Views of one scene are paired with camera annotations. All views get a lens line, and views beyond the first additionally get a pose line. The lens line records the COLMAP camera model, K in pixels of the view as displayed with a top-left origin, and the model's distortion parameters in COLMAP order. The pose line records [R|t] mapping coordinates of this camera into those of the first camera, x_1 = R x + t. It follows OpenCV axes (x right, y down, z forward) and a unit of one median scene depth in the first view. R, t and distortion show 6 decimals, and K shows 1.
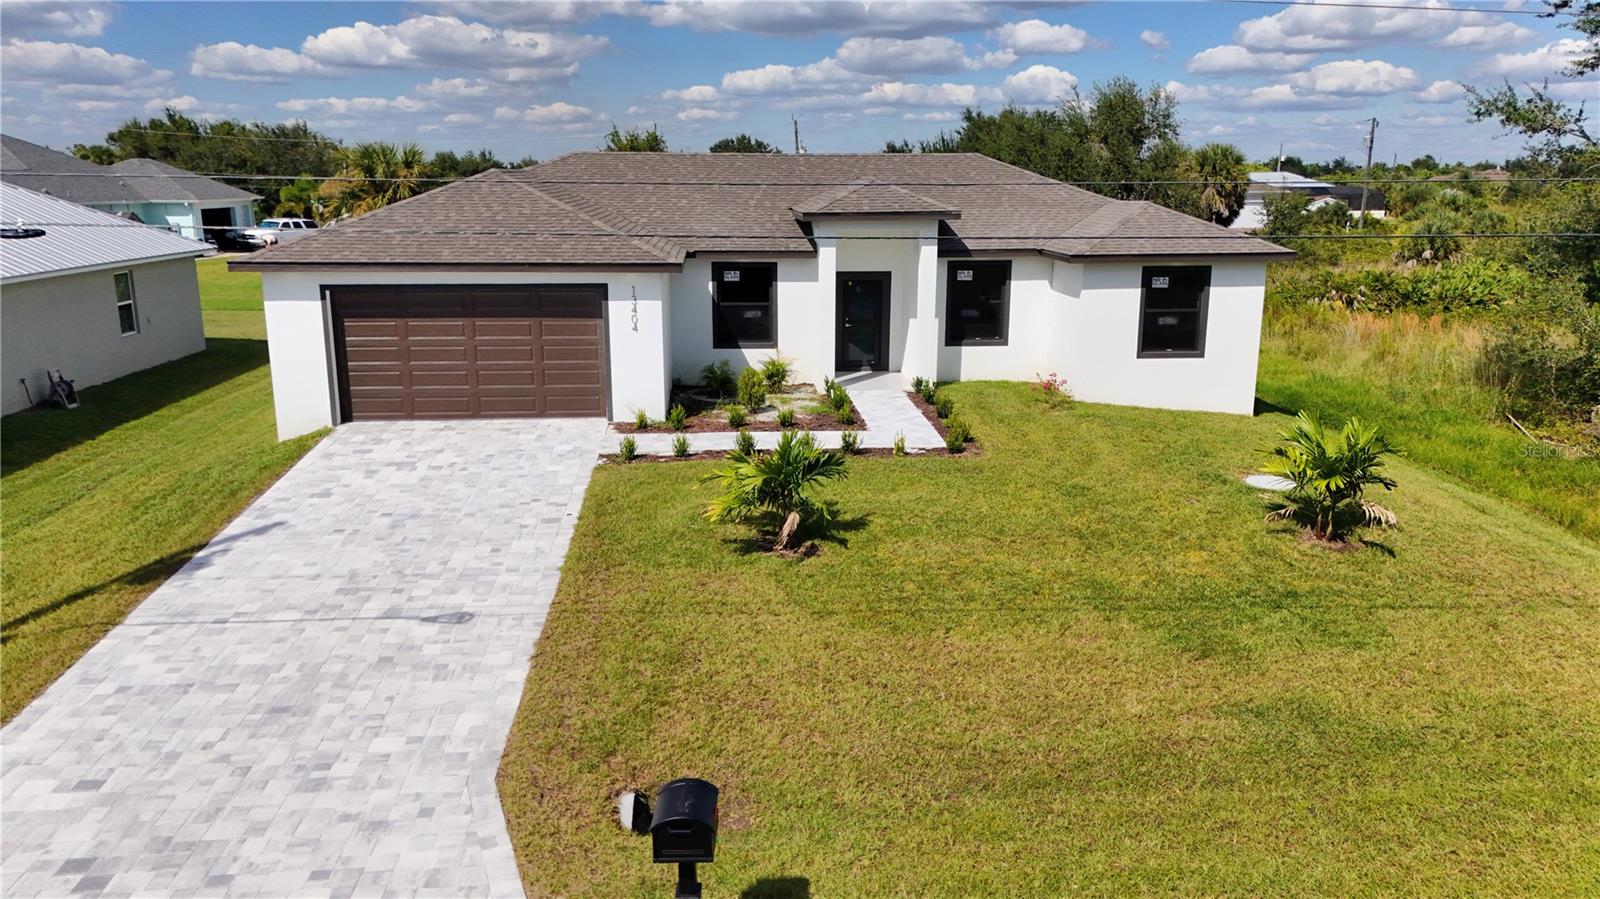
lens RADIAL K [[1181.9, 0, 801.4], [0, 1181.9, 450.2], [0, 0, 1]] dist [0.051444, -0.026137]
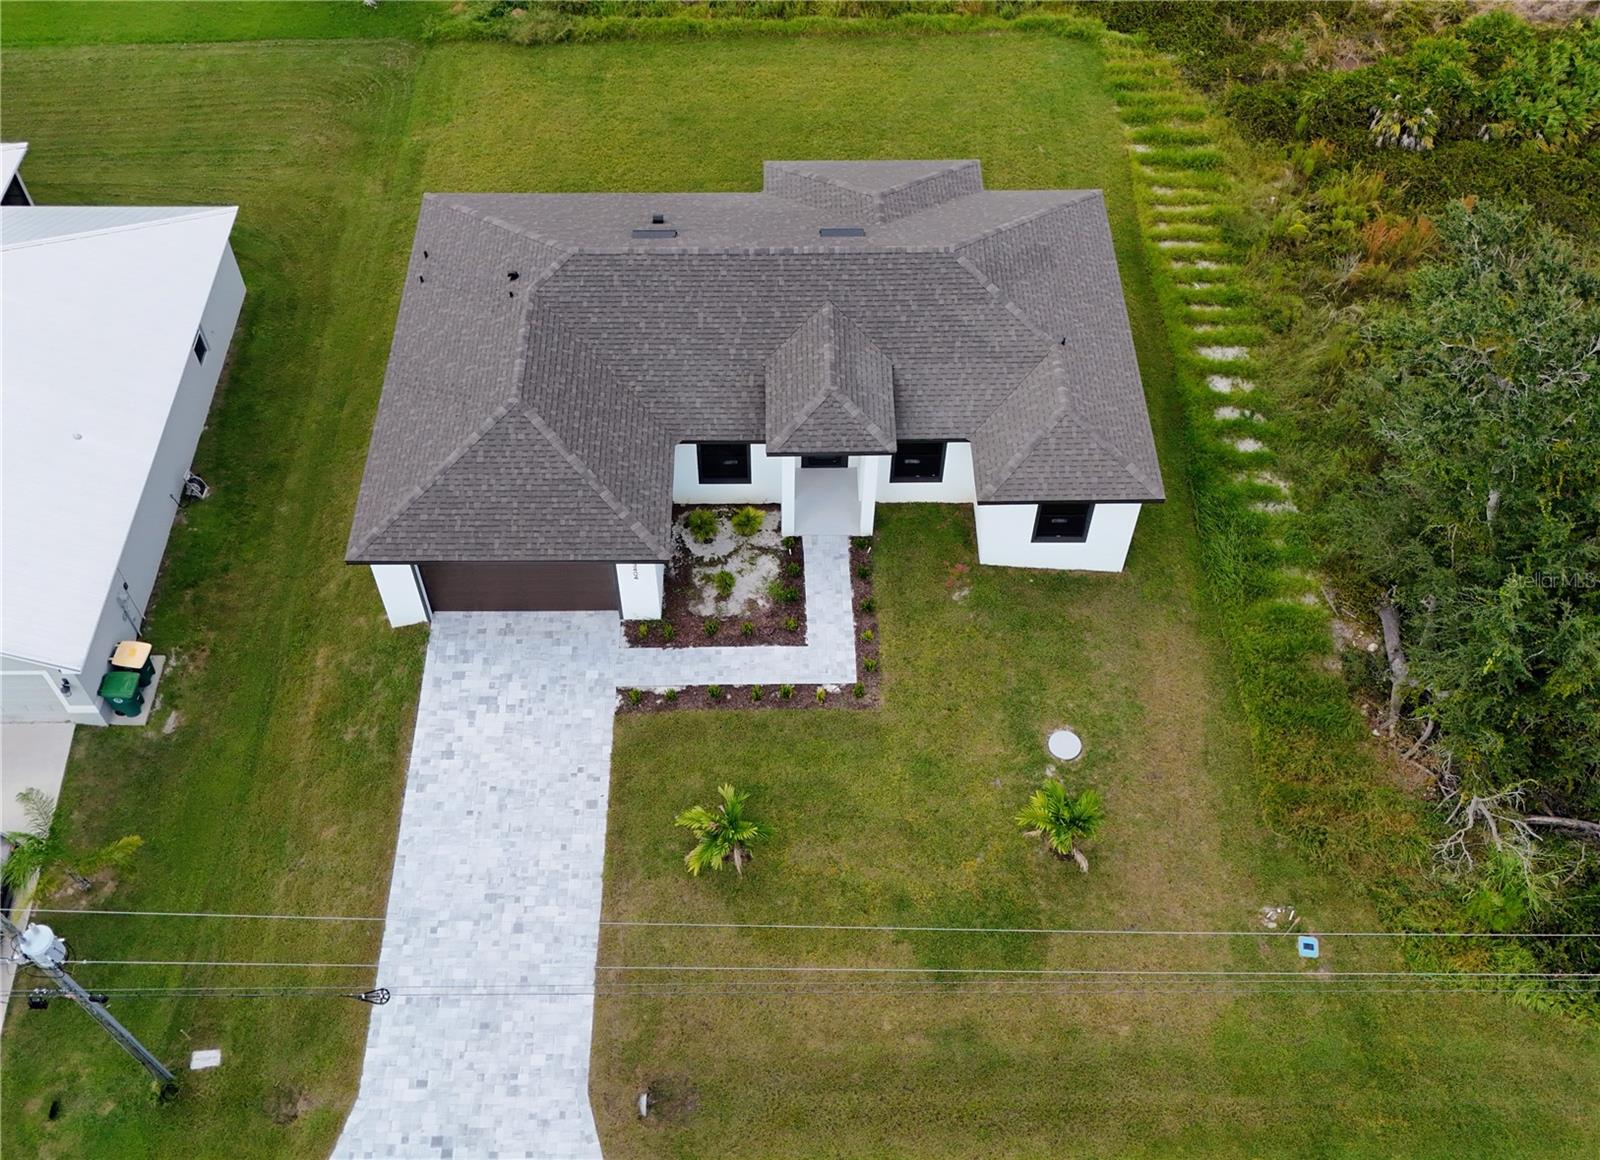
lens RADIAL K [[1519.7, 0, 755.8], [0, 1519.7, 582.3], [0, 0, 1]] dist [0.083339, -0.021933]
pose [[0.996844, 0.053030, -0.059071, 0.131564], [-0.004048, 0.777124, 0.629335, -1.580587], [0.079279, -0.627110, 0.774886, -0.456237]]
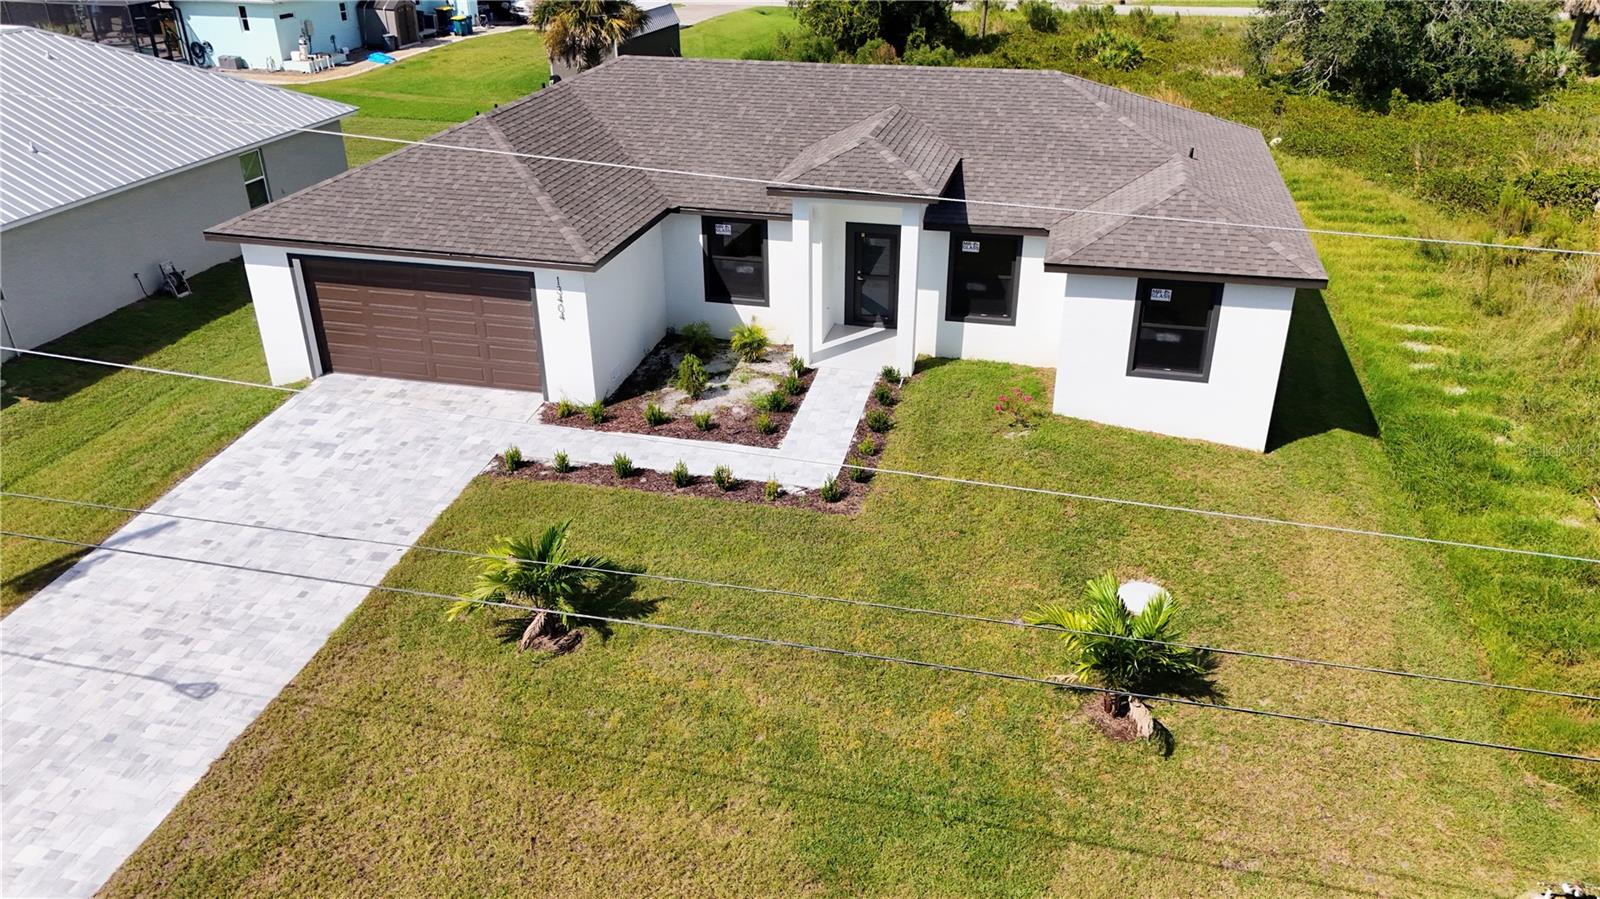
lens RADIAL K [[1185.9, 0, 799.8], [0, 1185.9, 448.4], [0, 0, 1]] dist [0.032266, 0.004626]
pose [[0.950546, 0.134810, -0.279801, 0.455117], [-0.064596, 0.966998, 0.246459, -0.337316], [0.303792, -0.216196, 0.927885, 0.141332]]
